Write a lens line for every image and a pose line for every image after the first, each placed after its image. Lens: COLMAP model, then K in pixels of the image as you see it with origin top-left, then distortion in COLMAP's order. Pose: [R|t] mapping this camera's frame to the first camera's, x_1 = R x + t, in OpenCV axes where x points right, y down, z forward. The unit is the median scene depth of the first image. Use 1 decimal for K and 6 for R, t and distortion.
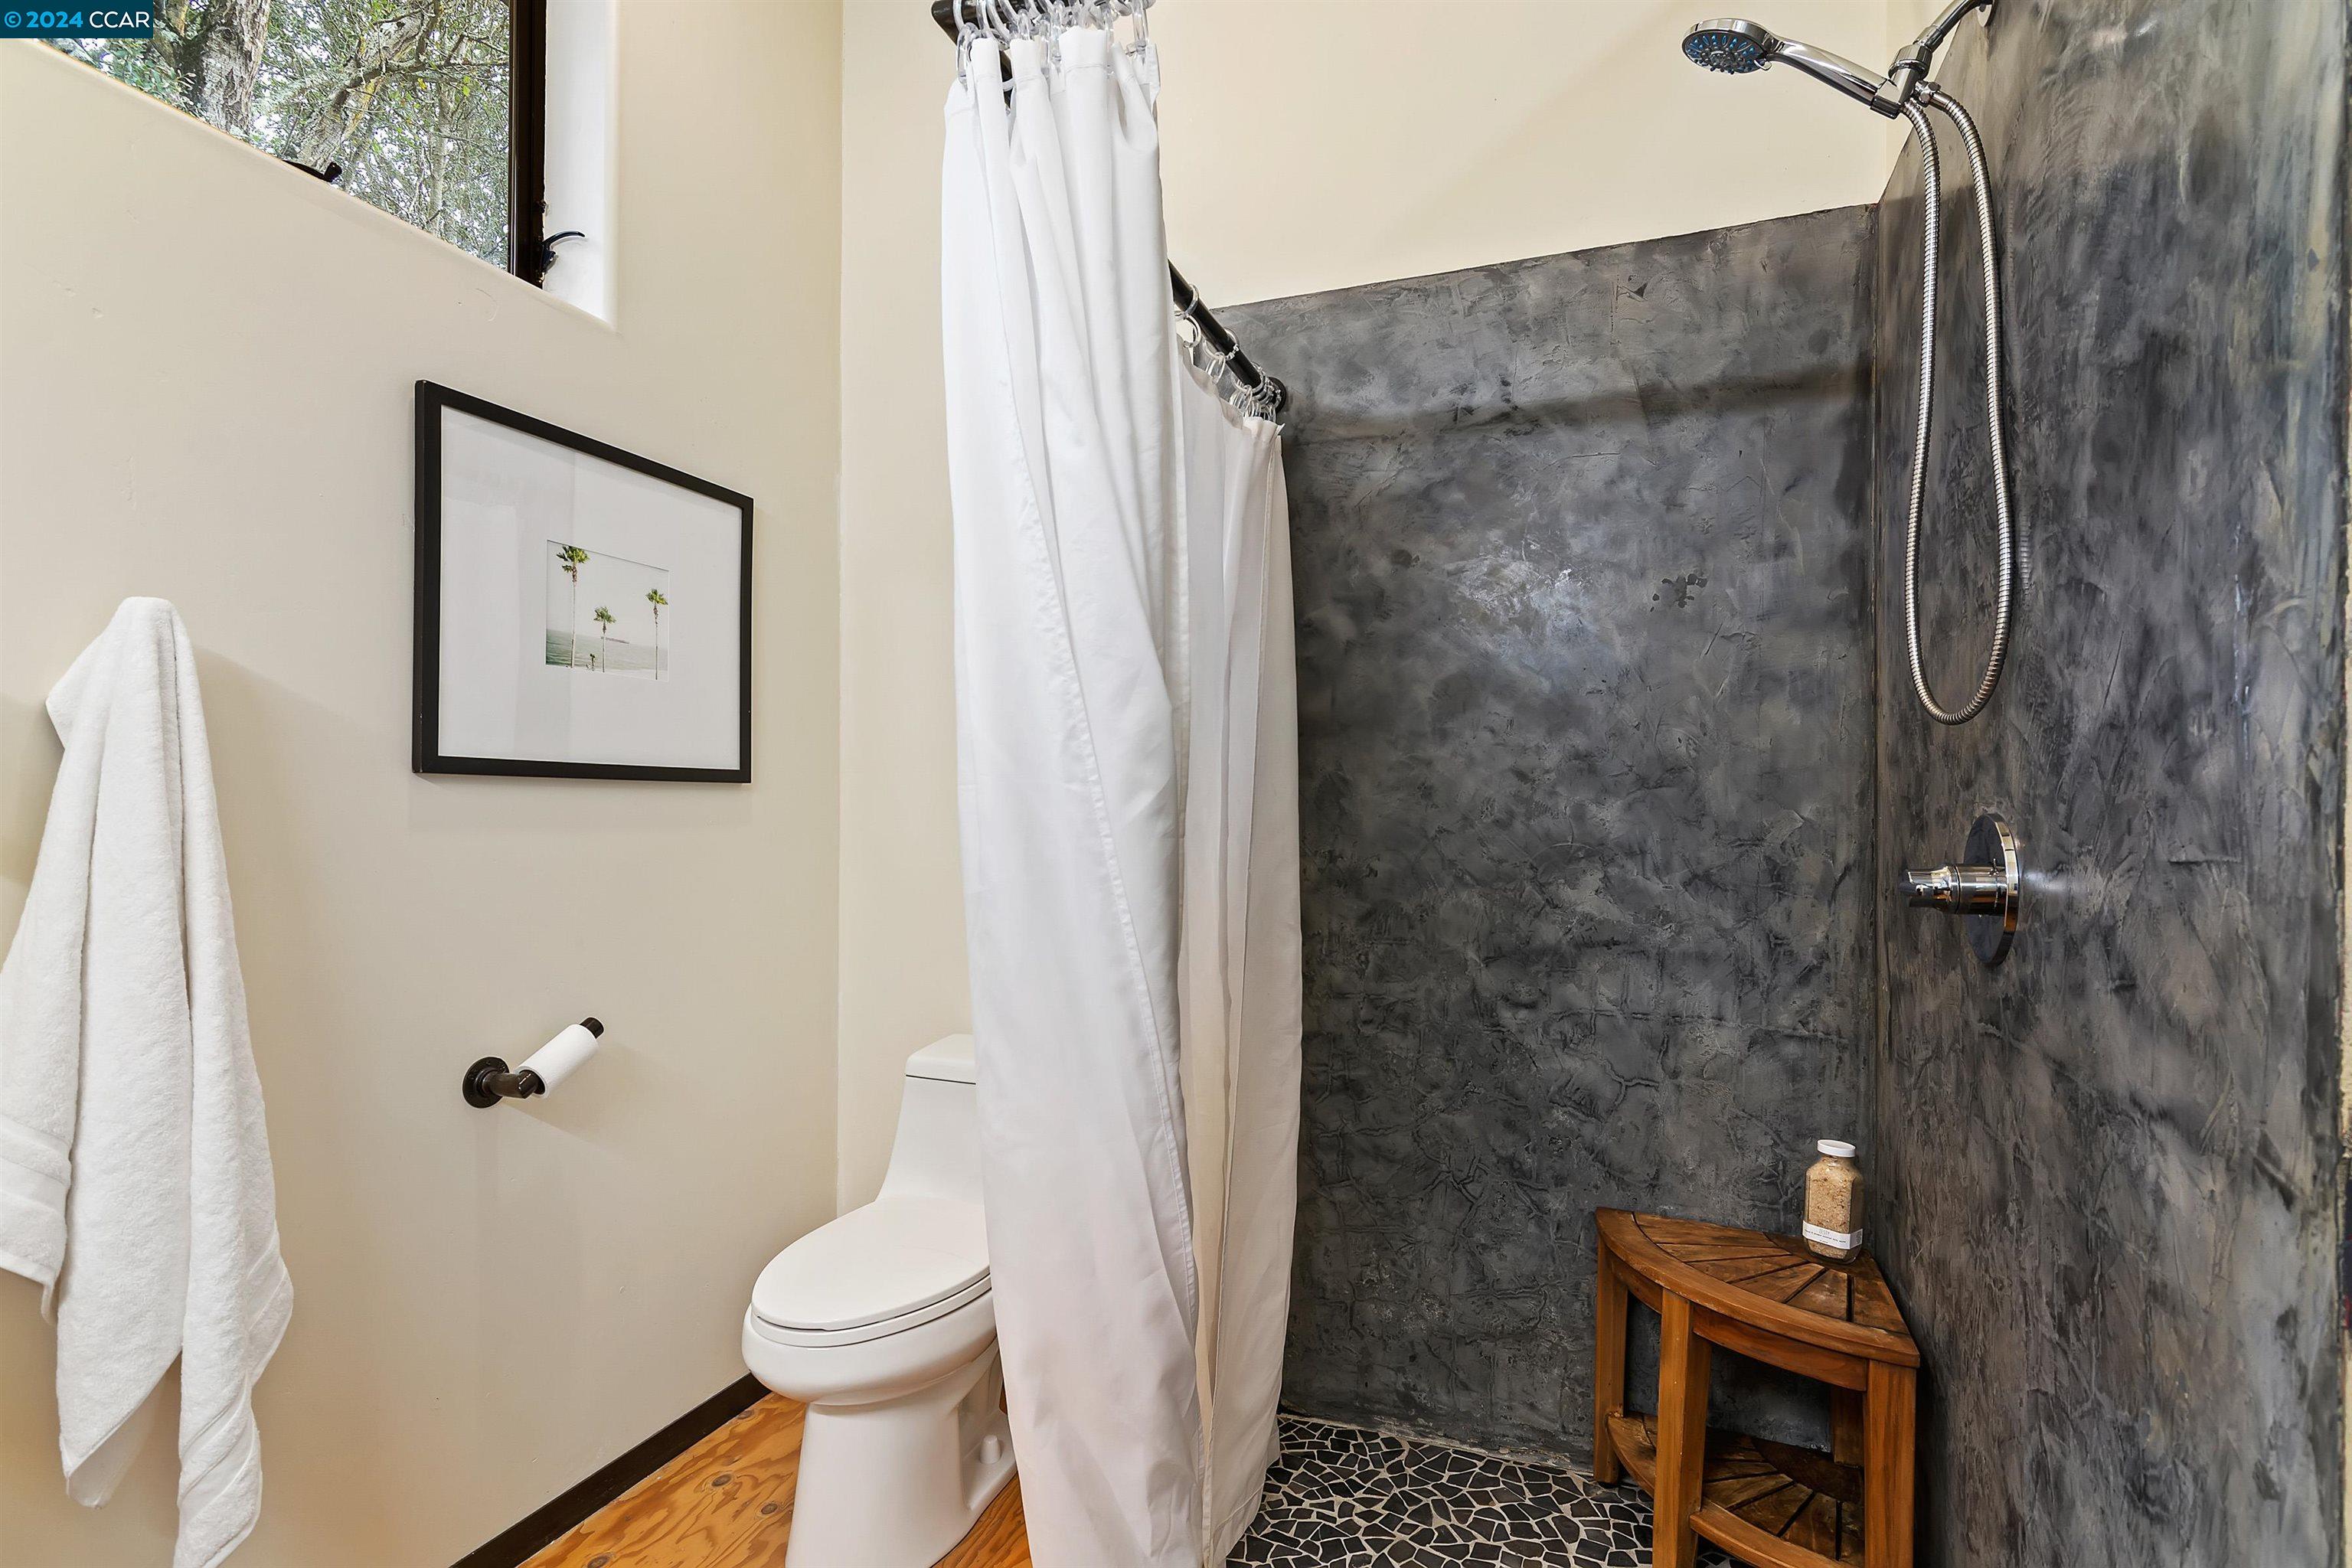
lens RADIAL K [[1141.3, 0, 1176.8], [0, 1141.3, 793.5], [0, 0, 1]] dist [0.003899, 0.001148]
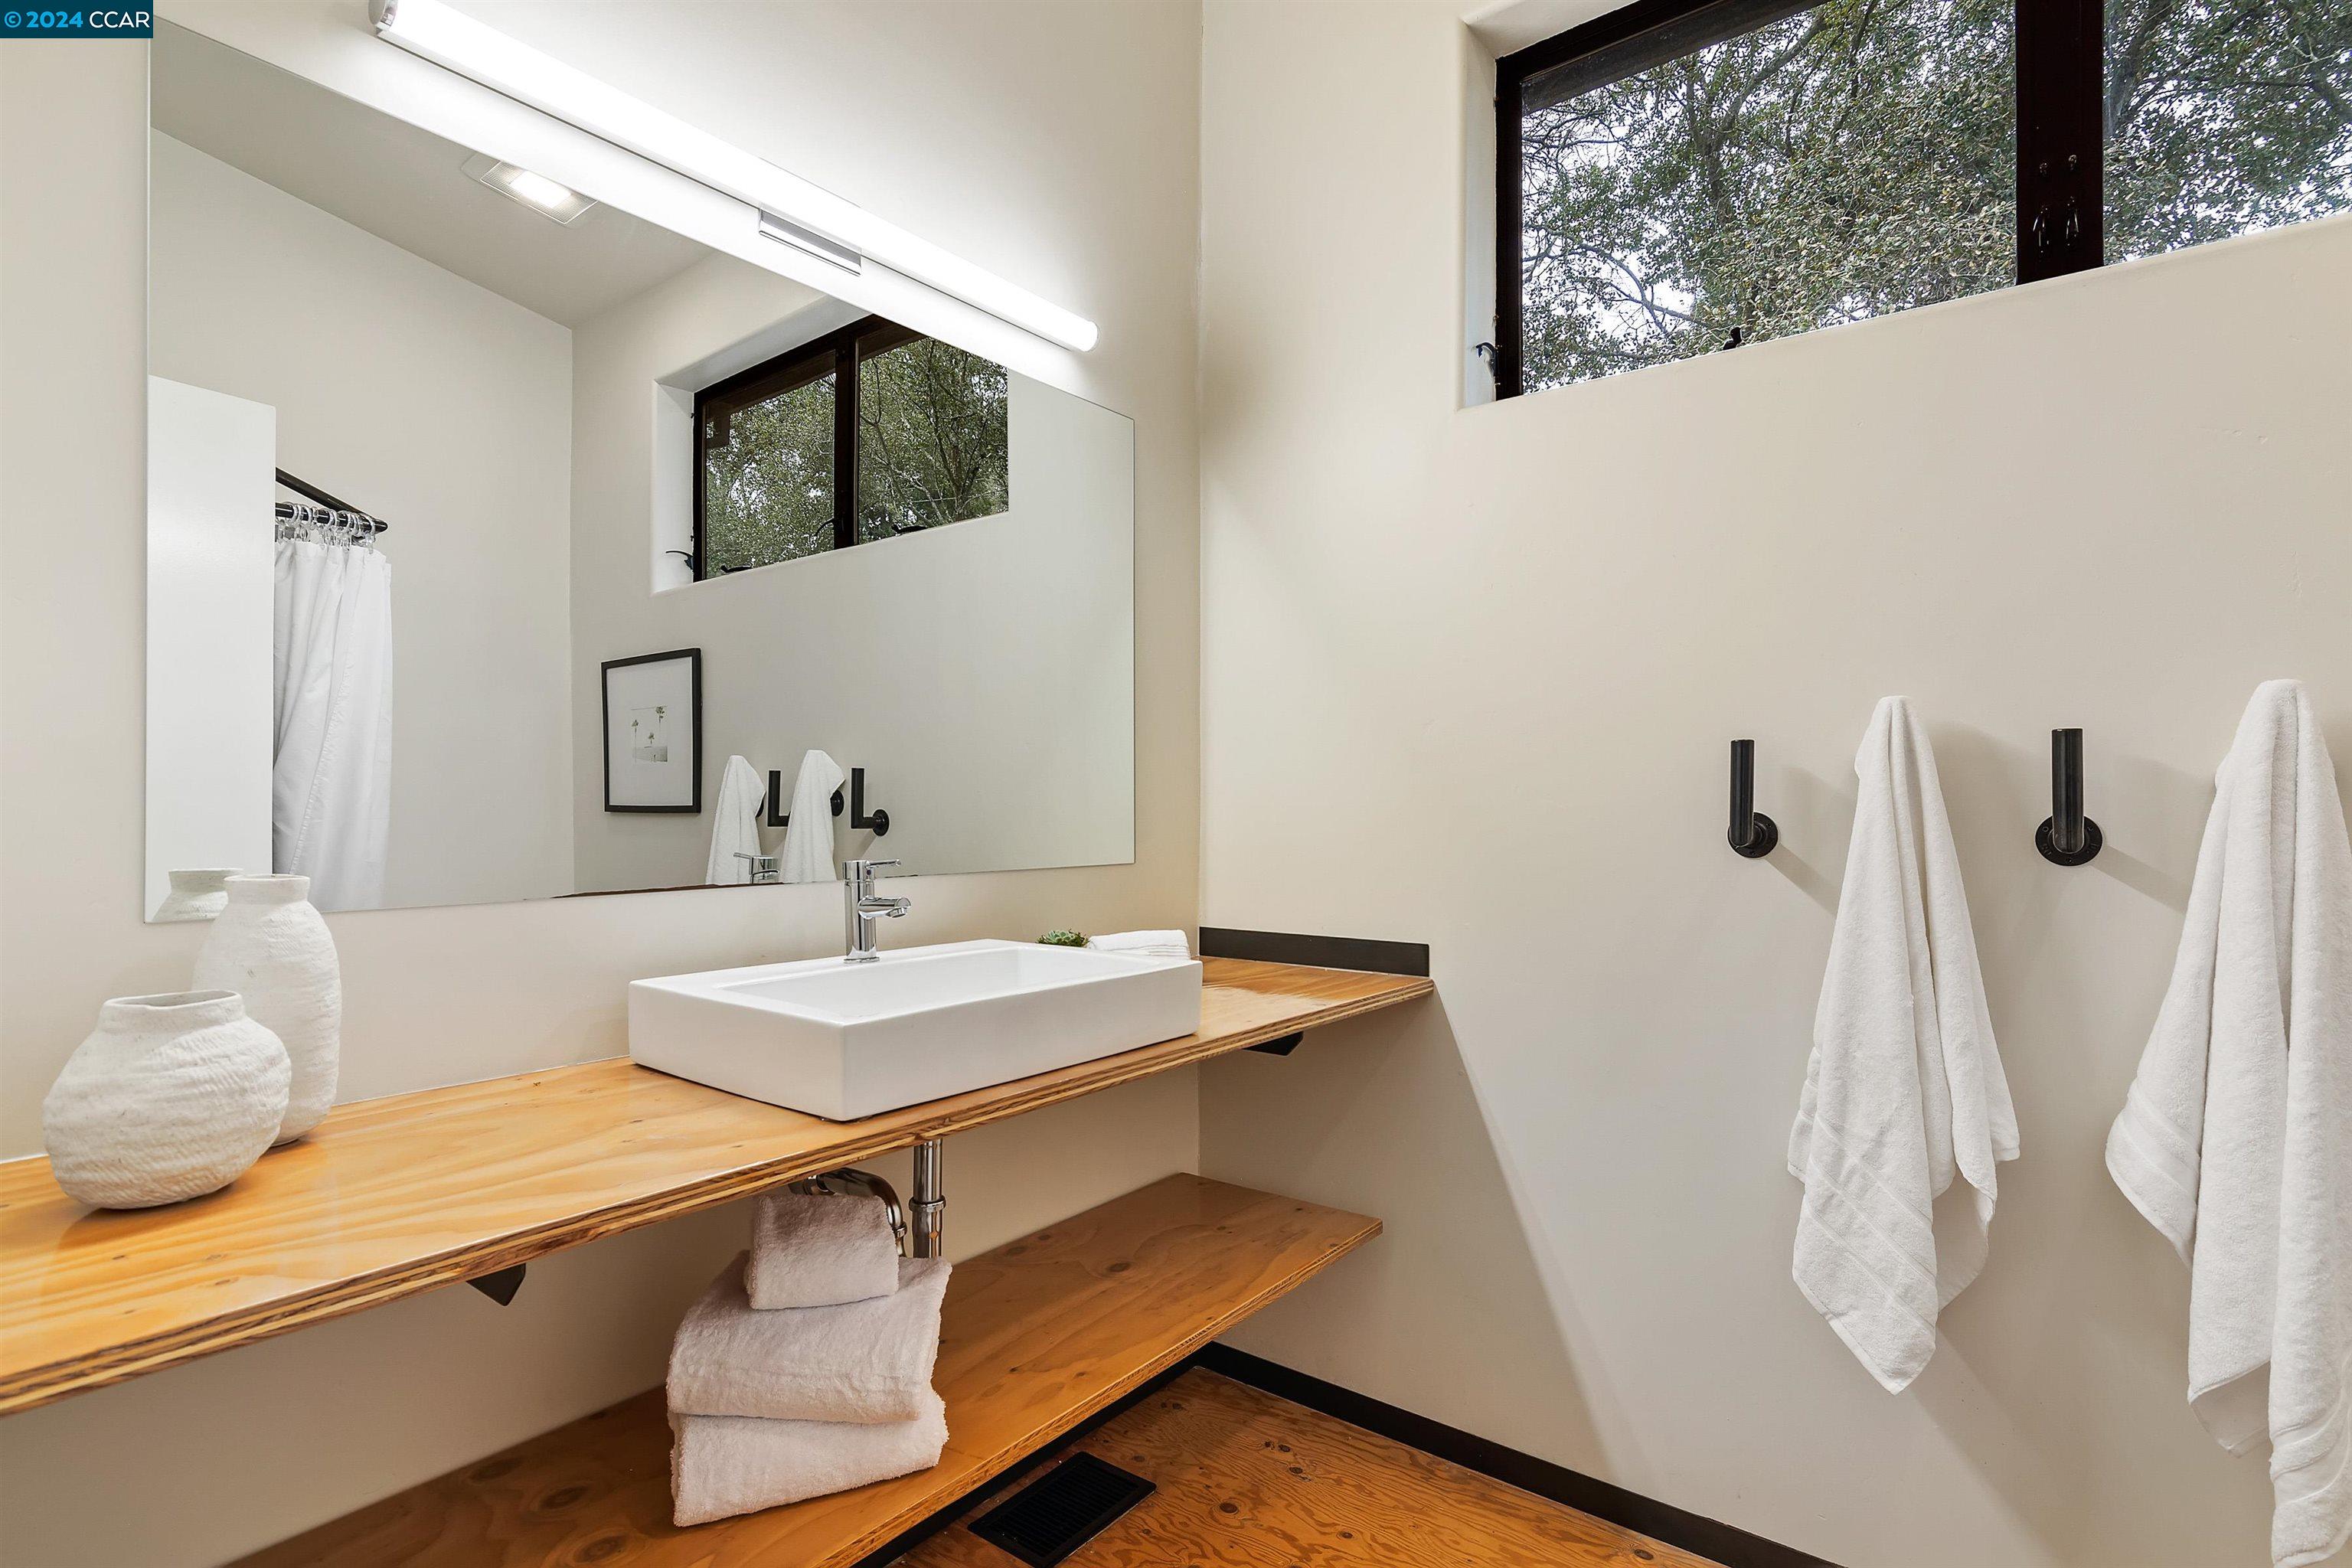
lens RADIAL K [[1141.3, 0, 1176.5], [0, 1141.3, 799.2], [0, 0, 1]] dist [0.003899, 0.001148]
pose [[-0.298913, -0.011686, -0.954209, 0.528579], [0.001529, 0.999918, -0.012725, -0.042292], [0.954279, -0.005263, -0.298870, 0.314745]]
